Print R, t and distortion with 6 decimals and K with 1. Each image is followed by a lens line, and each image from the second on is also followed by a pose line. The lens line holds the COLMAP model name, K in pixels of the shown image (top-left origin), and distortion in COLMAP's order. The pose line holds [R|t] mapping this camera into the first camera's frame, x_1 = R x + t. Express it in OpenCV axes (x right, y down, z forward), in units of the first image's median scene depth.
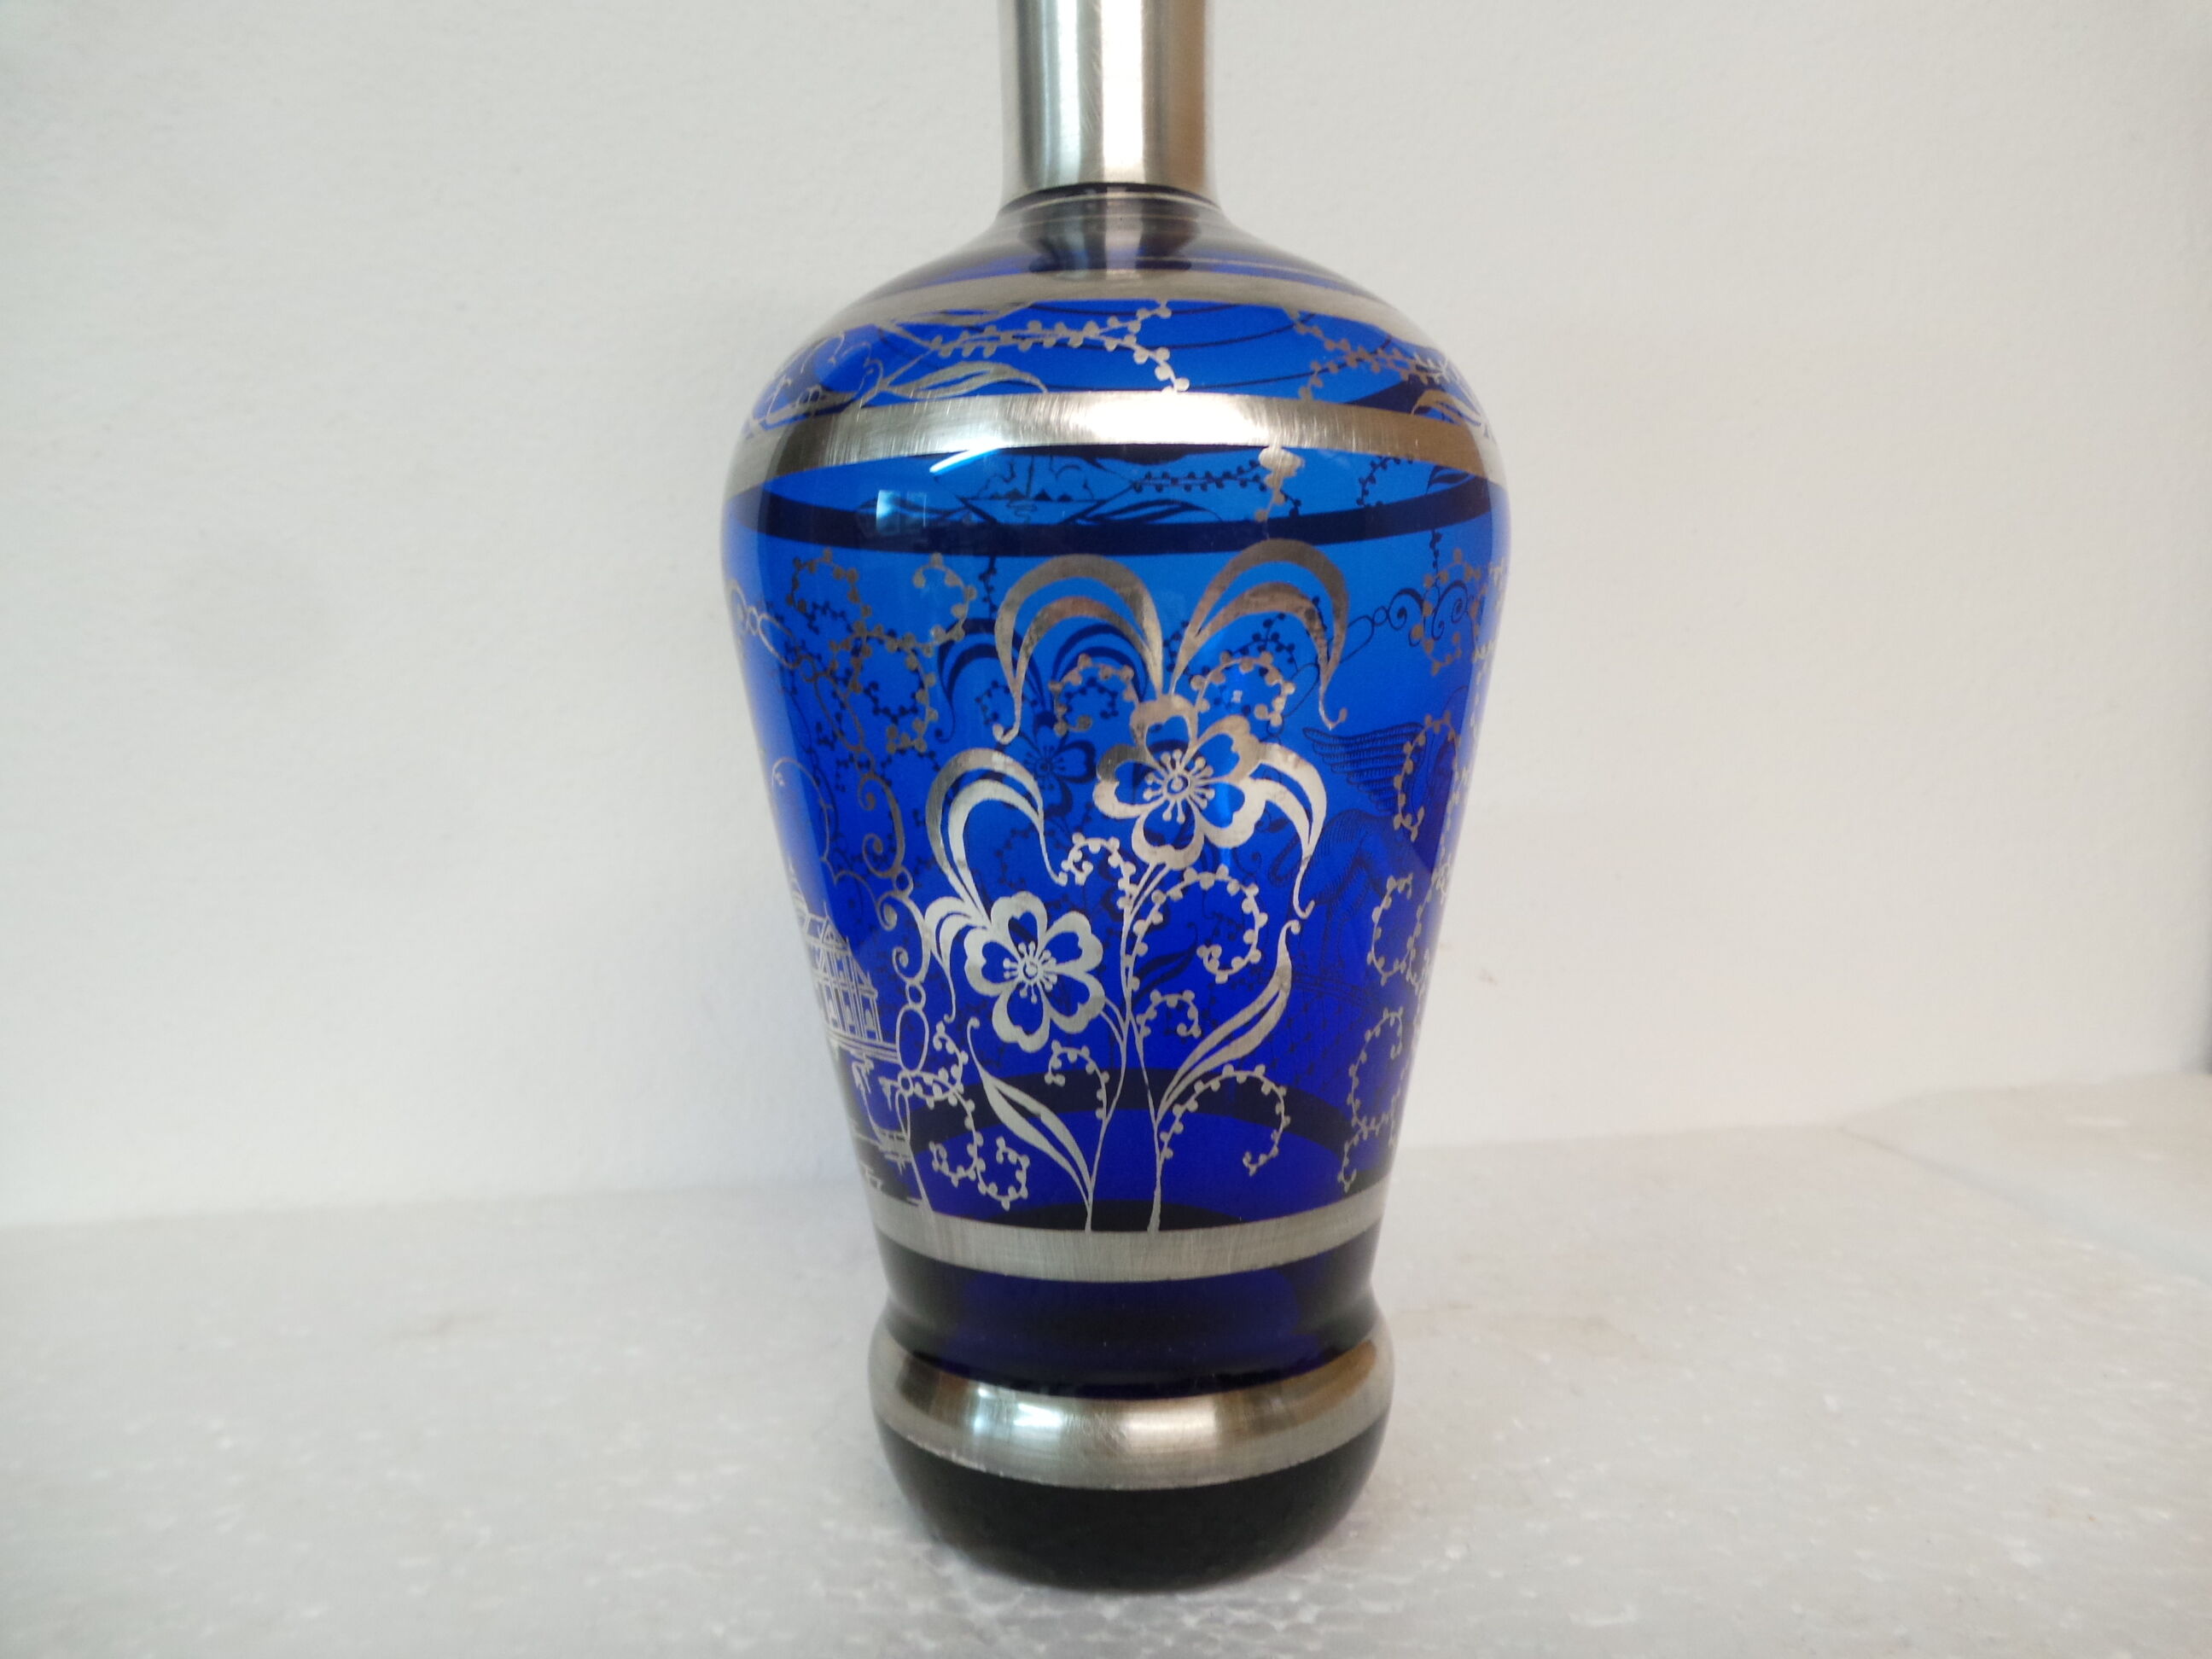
lens RADIAL K [[1466.3, 0, 1089.8], [0, 1466.3, 809.8], [0, 0, 1]] dist [-0.039025, 0.002017]
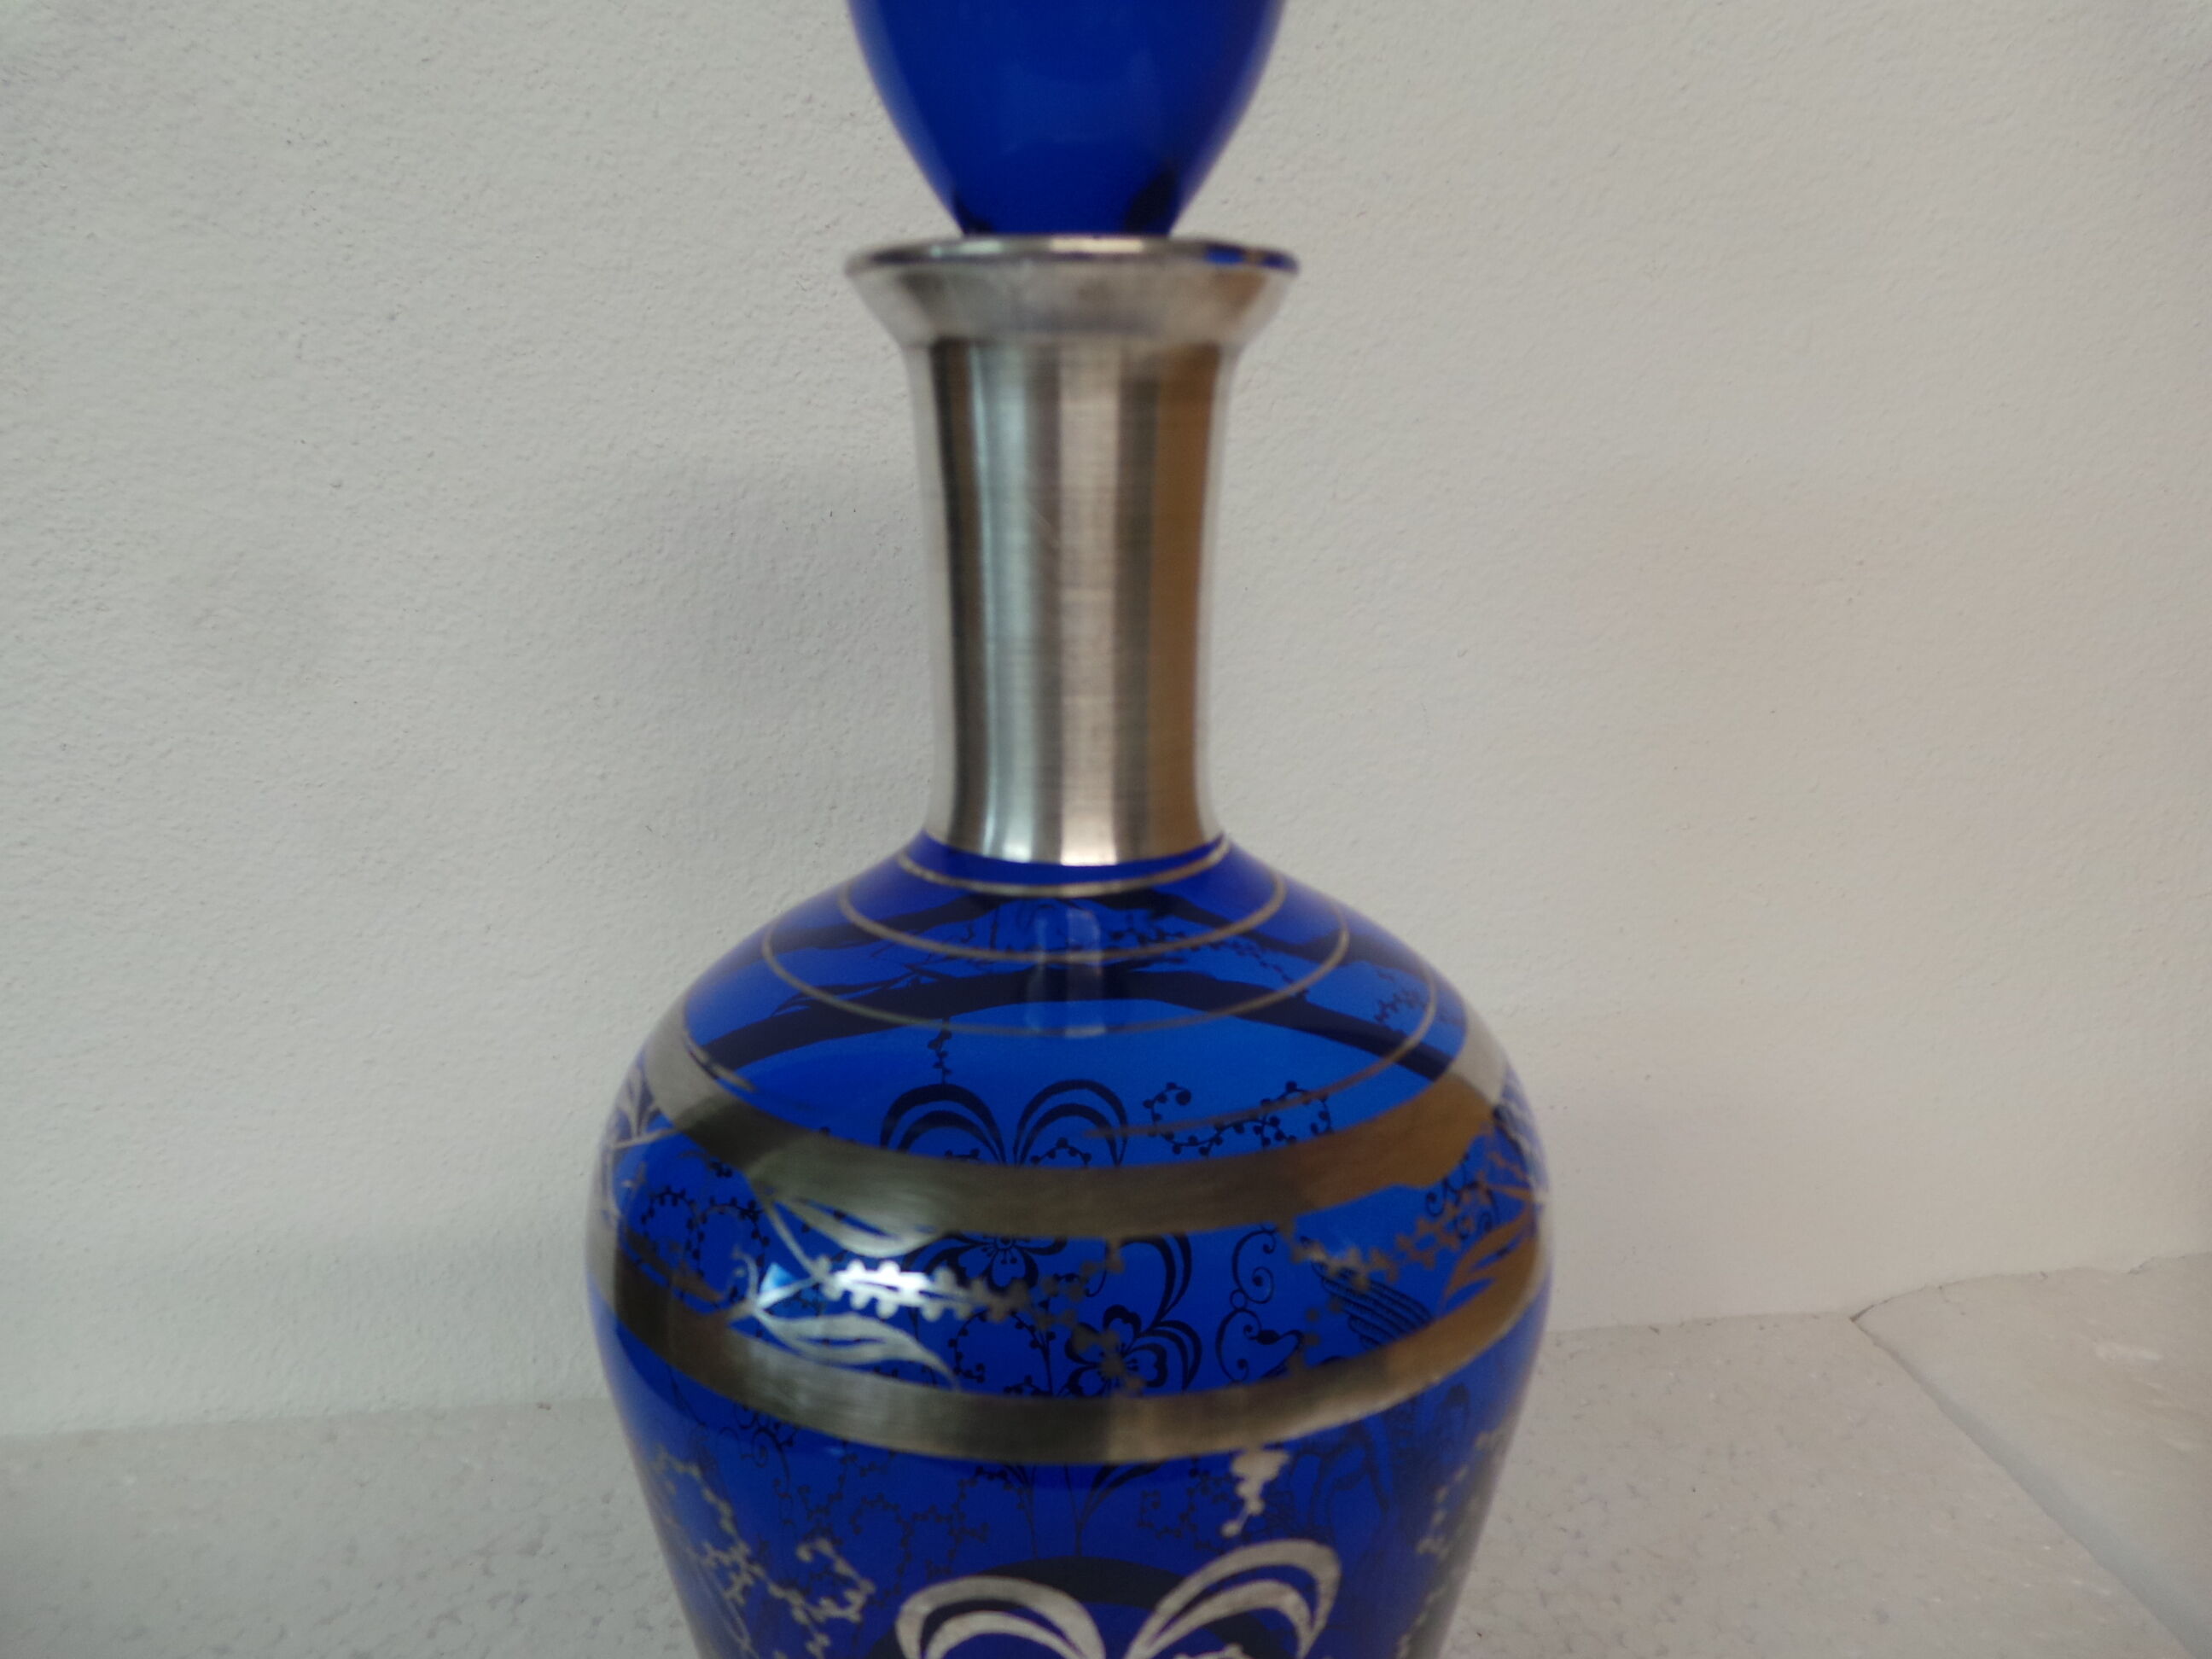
lens RADIAL K [[1466.3, 0, 1095.6], [0, 1466.3, 769.1], [0, 0, 1]] dist [-0.039025, 0.002017]
pose [[0.999713, 0.022586, -0.008044, 0.018517], [-0.020775, 0.983519, 0.179606, -0.347231], [0.011968, -0.179387, 0.983706, 0.146721]]
